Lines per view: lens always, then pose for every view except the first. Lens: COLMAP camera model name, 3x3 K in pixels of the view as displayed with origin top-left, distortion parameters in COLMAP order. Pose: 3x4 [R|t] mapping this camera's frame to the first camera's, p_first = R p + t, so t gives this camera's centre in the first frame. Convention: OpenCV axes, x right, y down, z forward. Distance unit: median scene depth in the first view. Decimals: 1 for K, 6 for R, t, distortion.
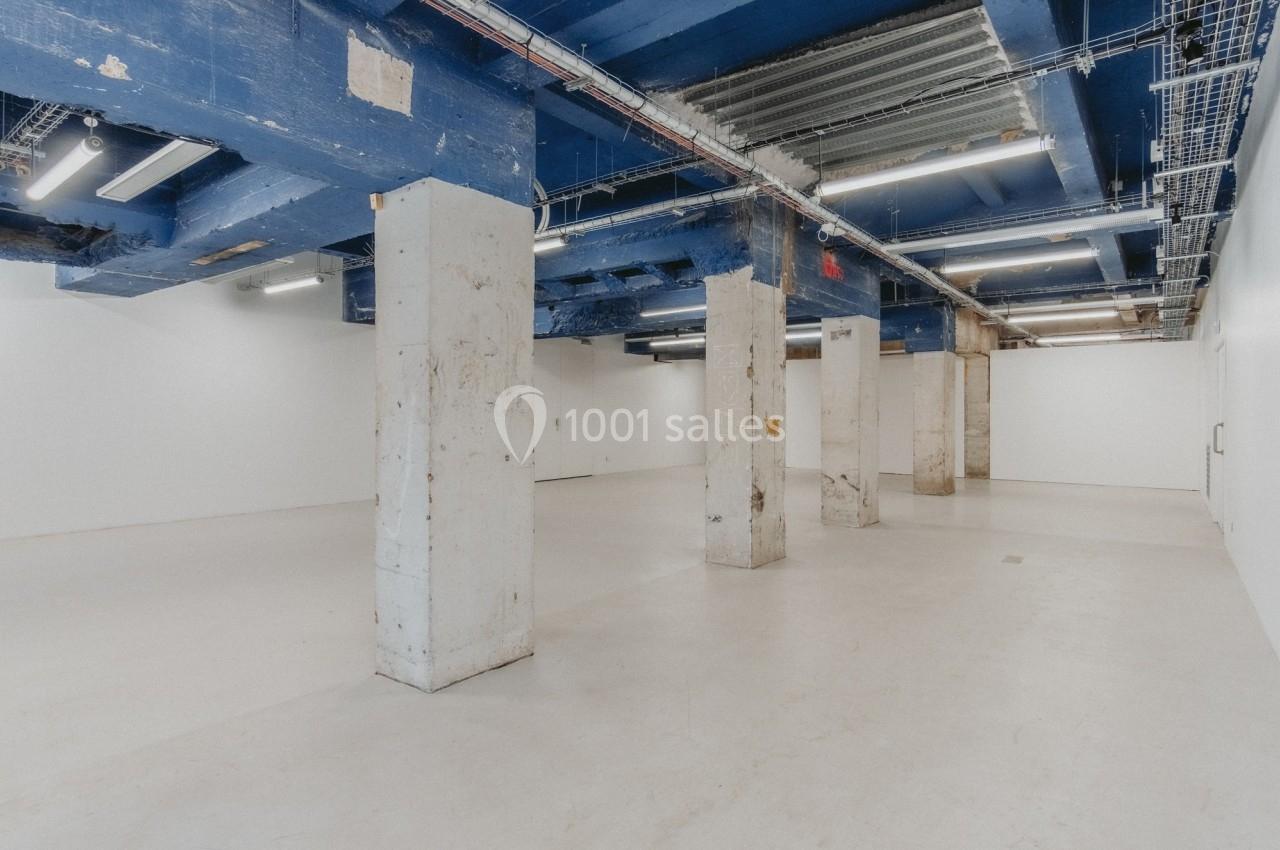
lens RADIAL K [[683.1, 0, 640.8], [0, 683.1, 422.8], [0, 0, 1]] dist [0.002823, 0.001842]
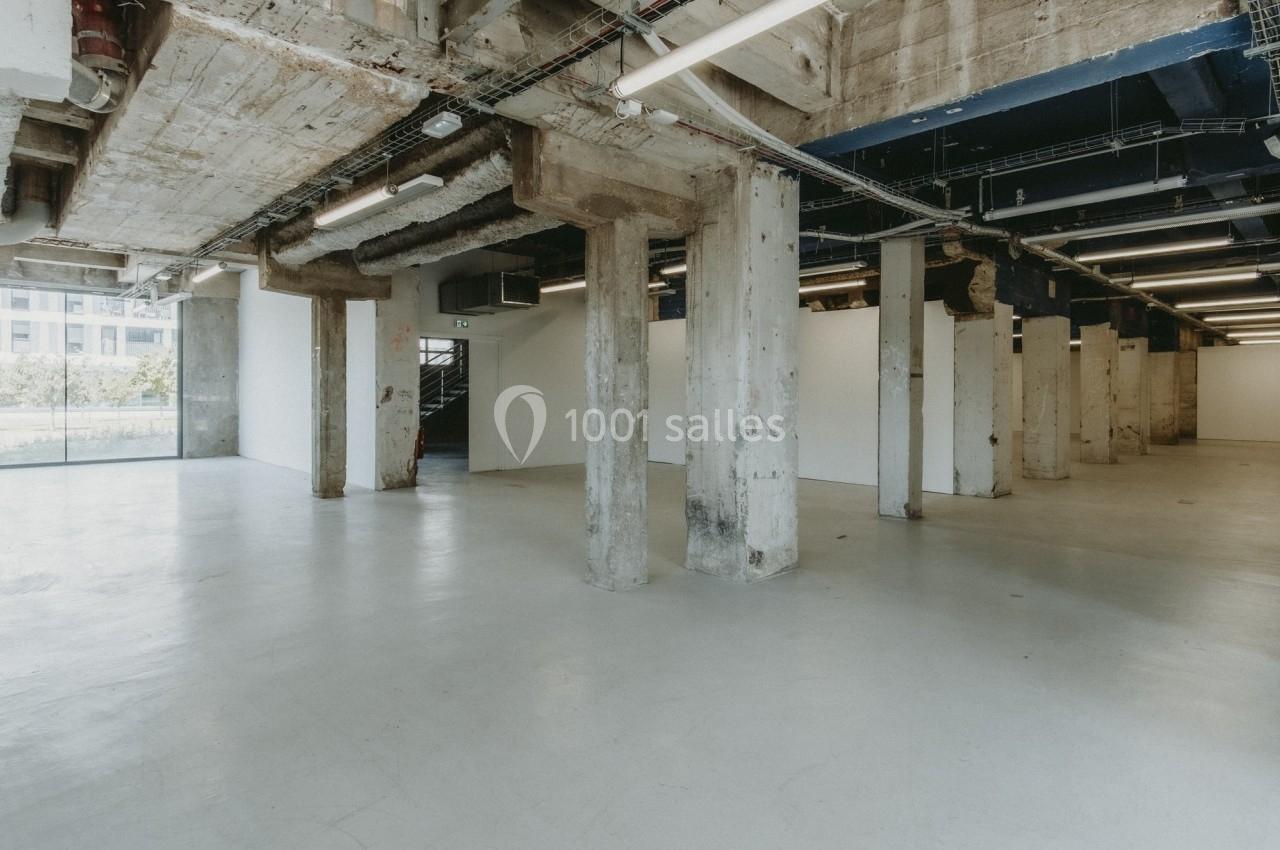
lens RADIAL K [[683.1, 0, 645.7], [0, 683.1, 395.8], [0, 0, 1]] dist [0.002823, 0.001842]
pose [[0.989073, 0.009582, -0.147114, -0.503157], [-0.009890, 0.999950, -0.001359, 0.008736], [0.147094, 0.002799, 0.989119, -0.699156]]
